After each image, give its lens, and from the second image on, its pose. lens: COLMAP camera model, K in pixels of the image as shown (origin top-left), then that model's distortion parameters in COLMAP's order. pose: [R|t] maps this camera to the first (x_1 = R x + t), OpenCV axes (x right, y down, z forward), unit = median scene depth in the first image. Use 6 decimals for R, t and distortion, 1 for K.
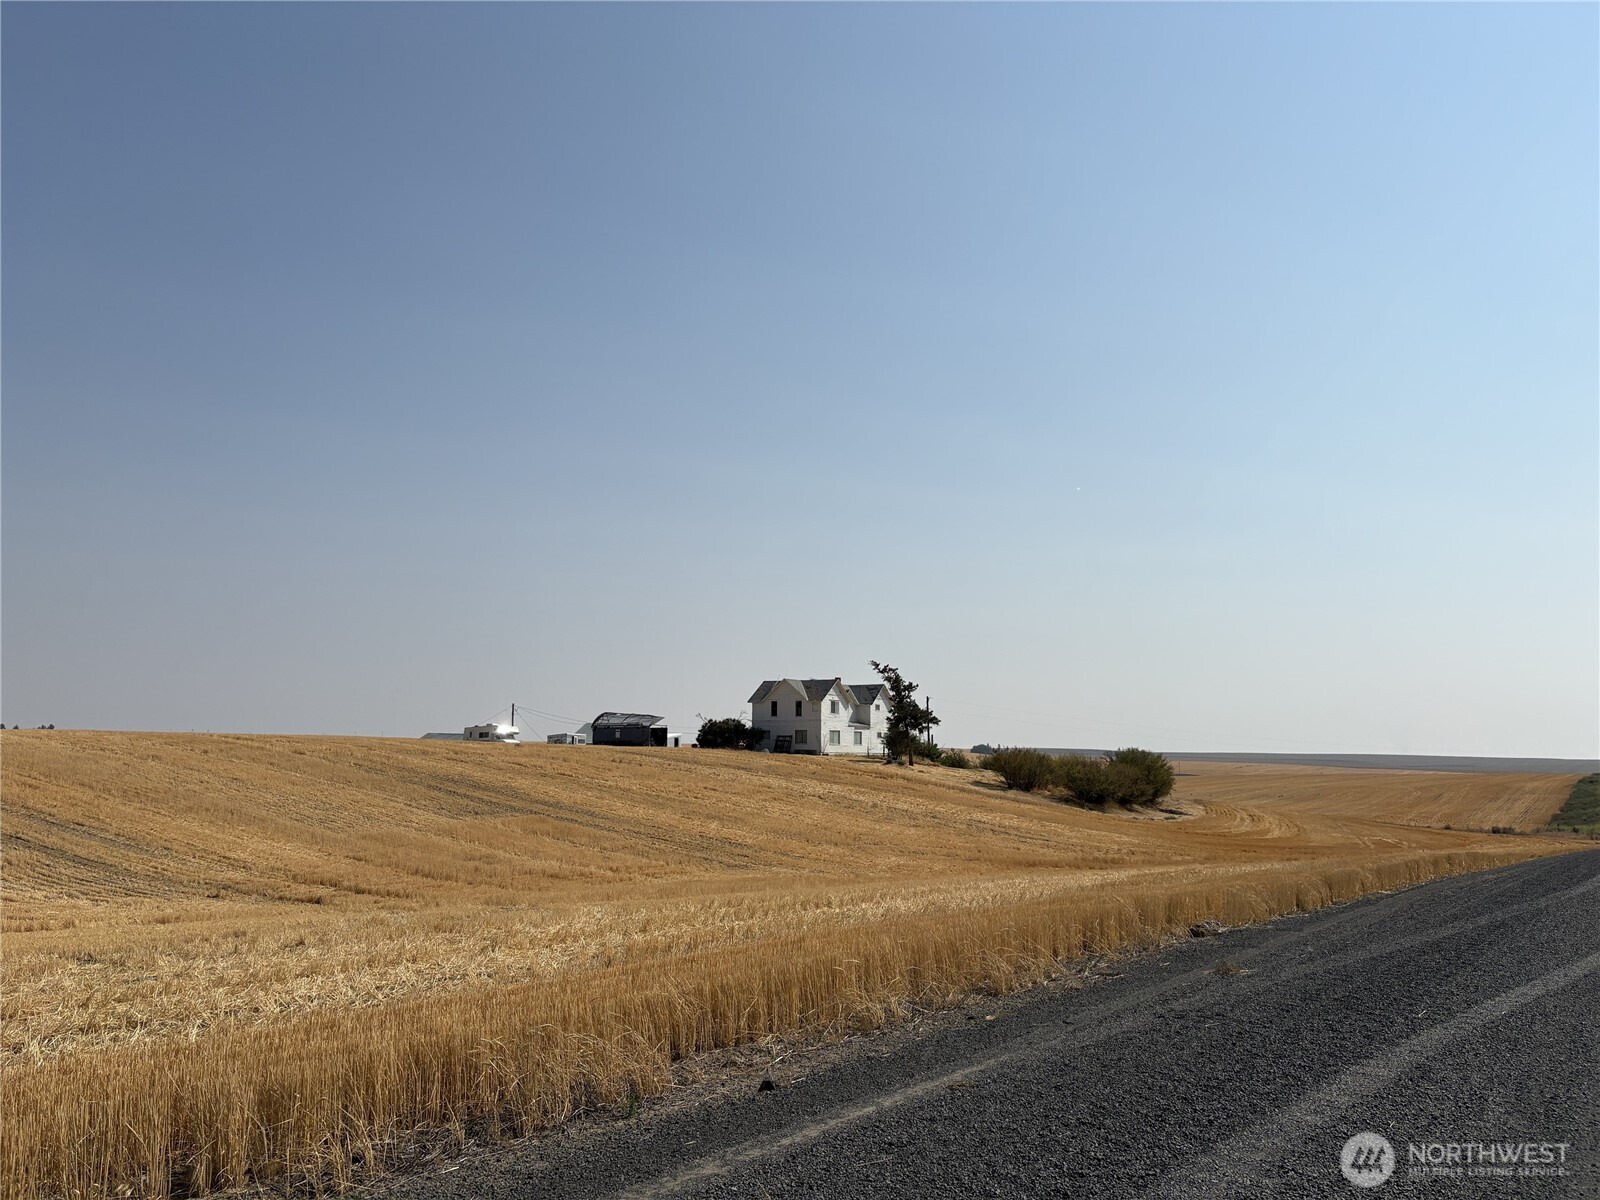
lens RADIAL K [[1148.3, 0, 800.0], [0, 1148.3, 600.0], [0, 0, 1]] dist [0.061614, -0.066302]
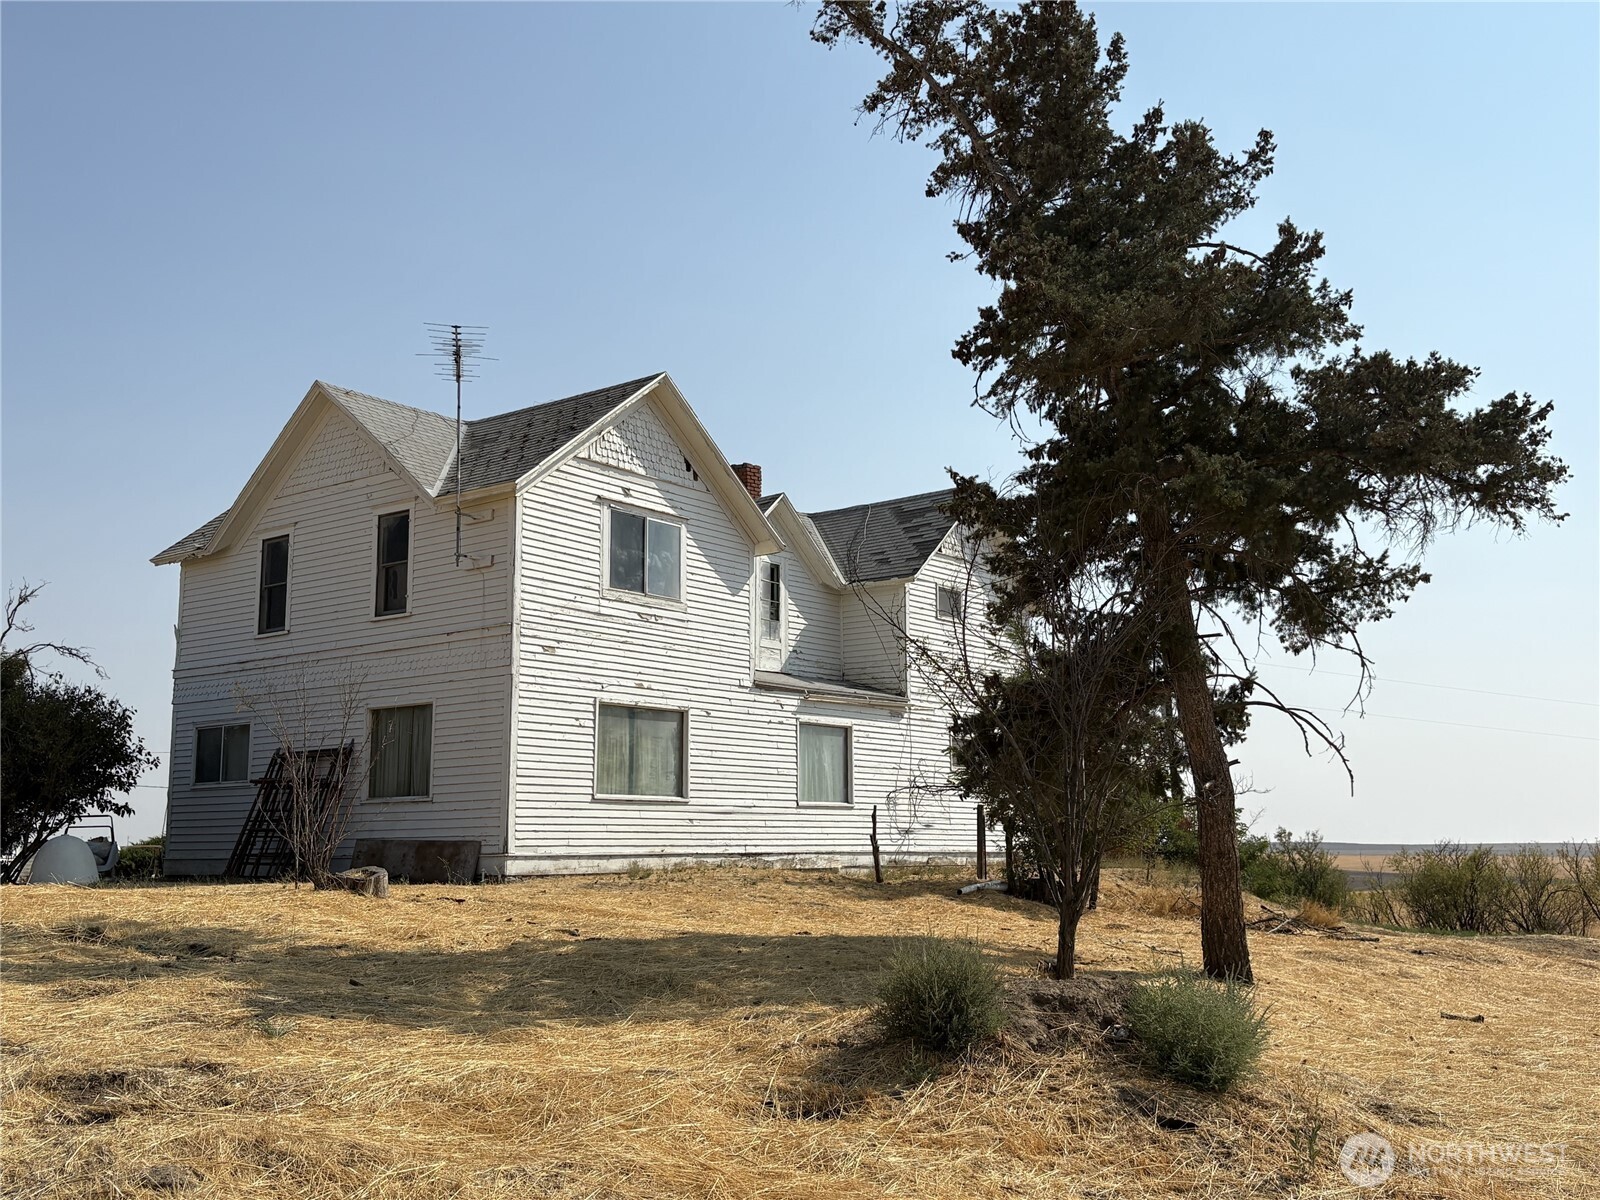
lens RADIAL K [[1602.4, 0, 800.0], [0, 1602.4, 600.0], [0, 0, 1]] dist [0.112936, -0.302387]
pose [[0.997259, -0.027870, -0.068537, 0.064950], [0.025879, 0.999222, -0.029771, 0.105949], [0.069314, 0.027916, 0.997204, 0.789907]]
